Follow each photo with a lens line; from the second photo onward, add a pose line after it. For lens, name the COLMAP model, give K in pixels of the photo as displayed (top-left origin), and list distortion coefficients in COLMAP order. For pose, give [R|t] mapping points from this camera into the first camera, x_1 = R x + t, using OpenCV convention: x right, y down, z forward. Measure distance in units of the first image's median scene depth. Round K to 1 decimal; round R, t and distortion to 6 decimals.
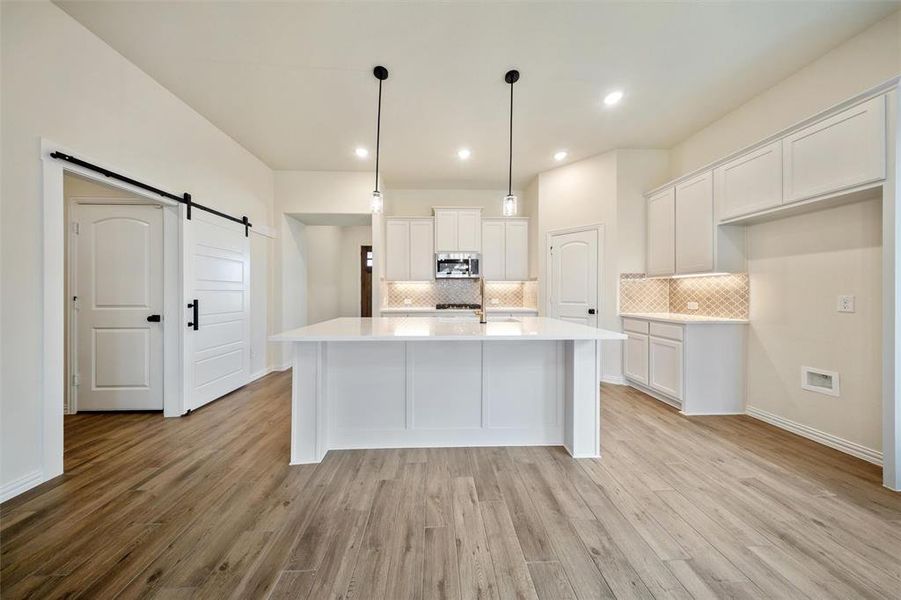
lens RADIAL K [[268.2, 0, 443.1], [0, 268.2, 293.2], [0, 0, 1]] dist [0.002018, -0.000043]
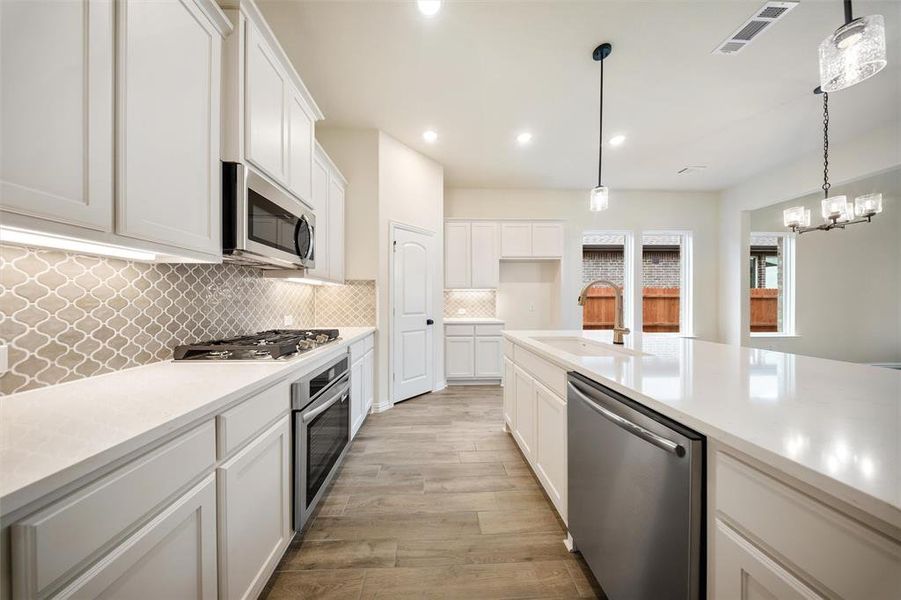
lens RADIAL K [[262.7, 0, 446.8], [0, 262.7, 302.5], [0, 0, 1]] dist [0.005158, -0.000092]
pose [[-0.013310, -0.005767, 0.999895, -0.506005], [0.000299, 0.999983, 0.005771, -0.007943], [-0.999911, 0.000376, -0.013308, 1.300120]]
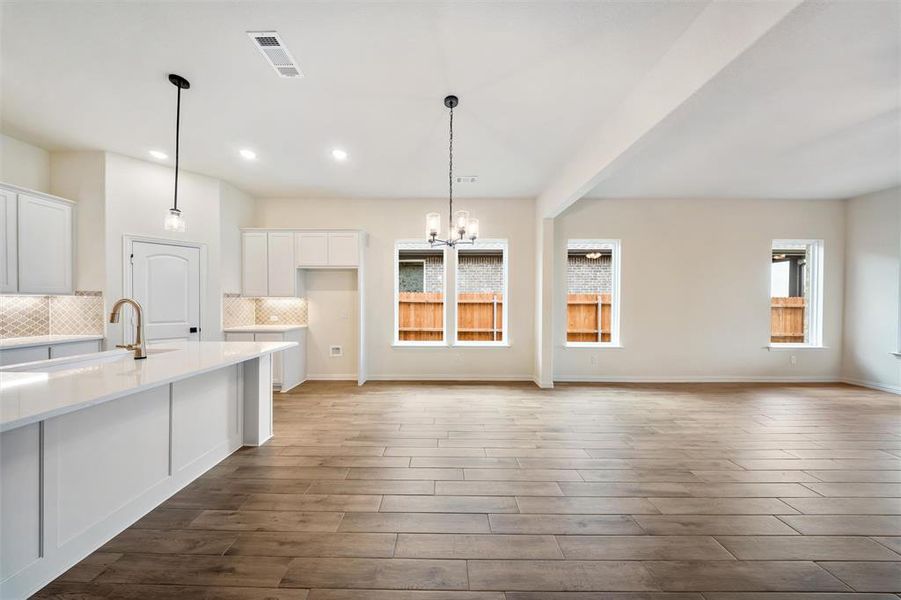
lens RADIAL K [[264.9, 0, 443.0], [0, 264.9, 303.7], [0, 0, 1]] dist [-0.005187, -0.000084]
pose [[0.036161, -0.005967, 0.999328, -0.523873], [-0.002088, 0.999980, 0.006046, -0.050417], [-0.999344, -0.002306, 0.036148, 0.062402]]
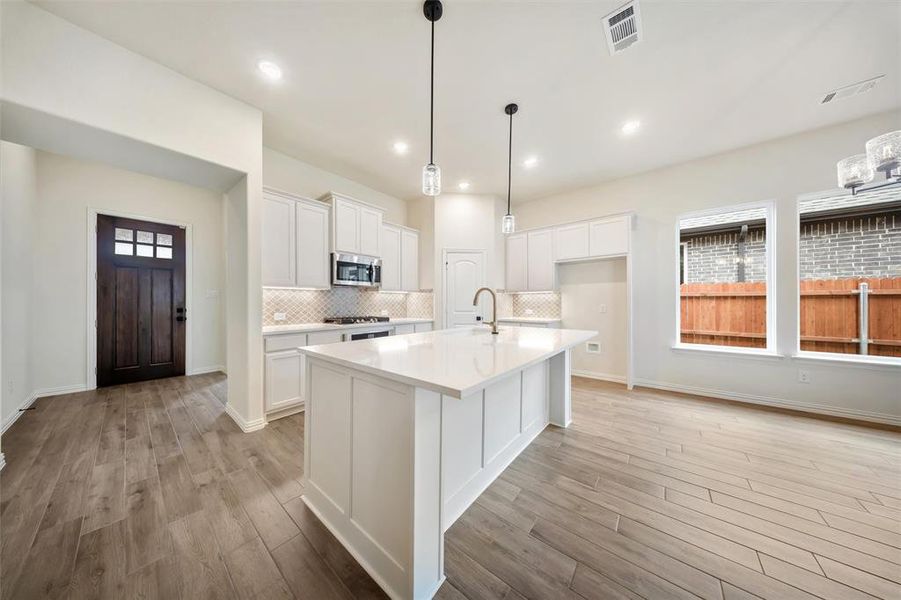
lens RADIAL K [[264.7, 0, 444.7], [0, 264.7, 301.7], [0, 0, 1]] dist [-0.004182, -0.000141]
pose [[0.662917, 0.003024, 0.748687, -0.639585], [0.002295, 0.999979, -0.006071, -0.003311], [-0.748690, 0.005743, 0.662896, 0.416520]]
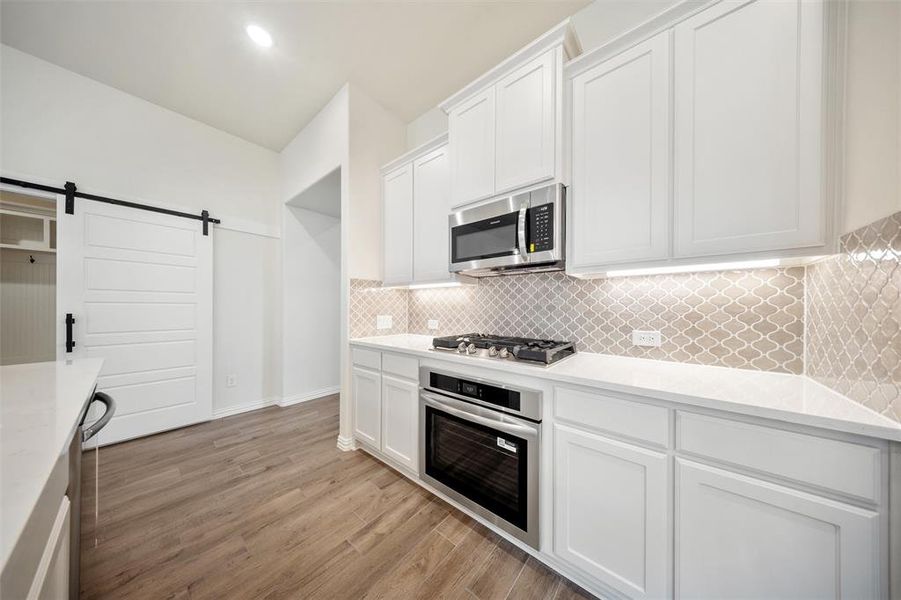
lens RADIAL K [[264.4, 0, 446.9], [0, 264.4, 305.7], [0, 0, 1]] dist [-0.001257, -0.000086]
pose [[0.742746, 0.002878, -0.669567, 0.409793], [-0.008263, 0.999954, -0.004868, -0.005111], [0.669522, 0.009148, 0.742736, 1.134337]]
